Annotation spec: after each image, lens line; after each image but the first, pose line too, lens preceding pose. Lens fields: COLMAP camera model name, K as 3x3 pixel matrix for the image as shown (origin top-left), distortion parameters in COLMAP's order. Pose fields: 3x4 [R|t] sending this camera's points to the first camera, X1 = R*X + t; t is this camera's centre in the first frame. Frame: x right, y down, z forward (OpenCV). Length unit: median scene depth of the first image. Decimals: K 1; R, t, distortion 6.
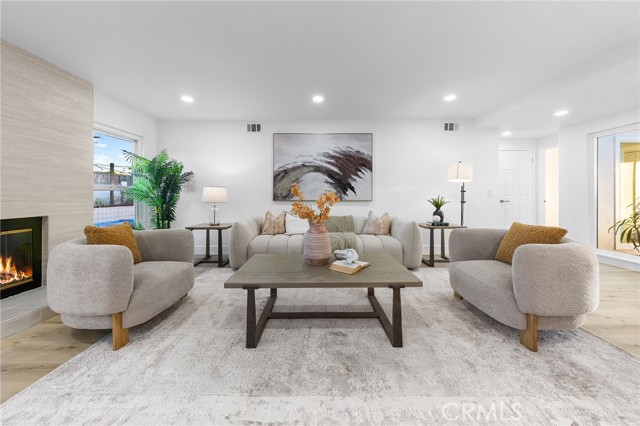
lens RADIAL K [[228.2, 0, 327.2], [0, 228.2, 199.1], [0, 0, 1]] dist [0.001715, 0.000047]
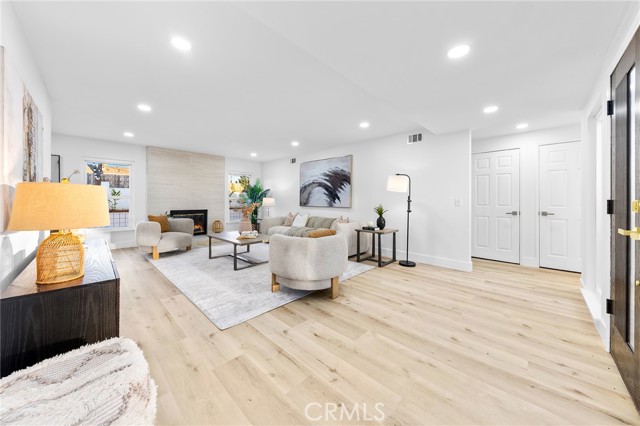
lens RADIAL K [[220.3, 0, 325.1], [0, 220.3, 200.5], [0, 0, 1]] dist [0.000036, -0.000010]
pose [[0.741106, 0.003593, -0.671379, 0.914296], [-0.023380, 0.999517, -0.020459, -0.003988], [0.670981, 0.030860, 0.740832, -0.003230]]
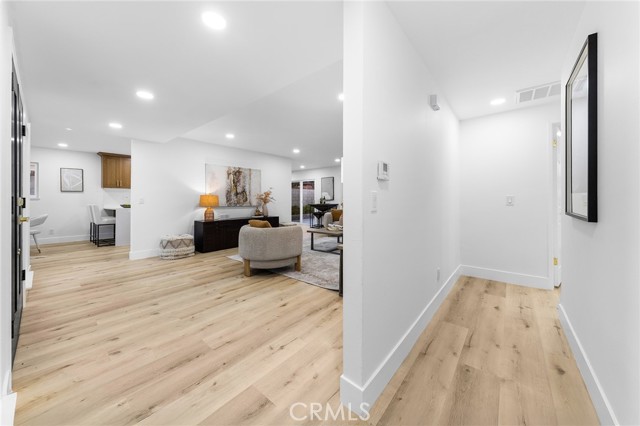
lens RADIAL K [[228.2, 0, 327.2], [0, 228.2, 199.1], [0, 0, 1]] dist [0.001715, 0.000047]
pose [[-0.599705, -0.000367, -0.800221, 1.015133], [-0.019149, 0.999720, 0.013892, -0.033684], [0.799992, 0.023654, -0.599545, 1.169228]]
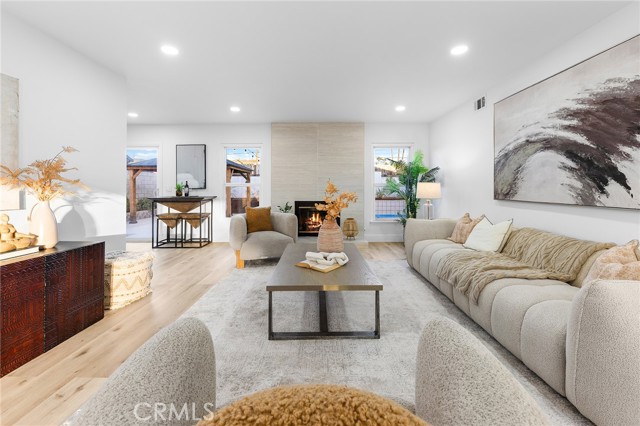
lens RADIAL K [[266.1, 0, 320.5], [0, 266.1, 187.4], [0, 0, 1]] dist [0.000298, -0.000279]
pose [[0.021819, -0.001353, -0.999761, 0.569291], [-0.028270, 0.999598, -0.001970, -0.014275], [0.999362, 0.028307, 0.021772, 0.457148]]
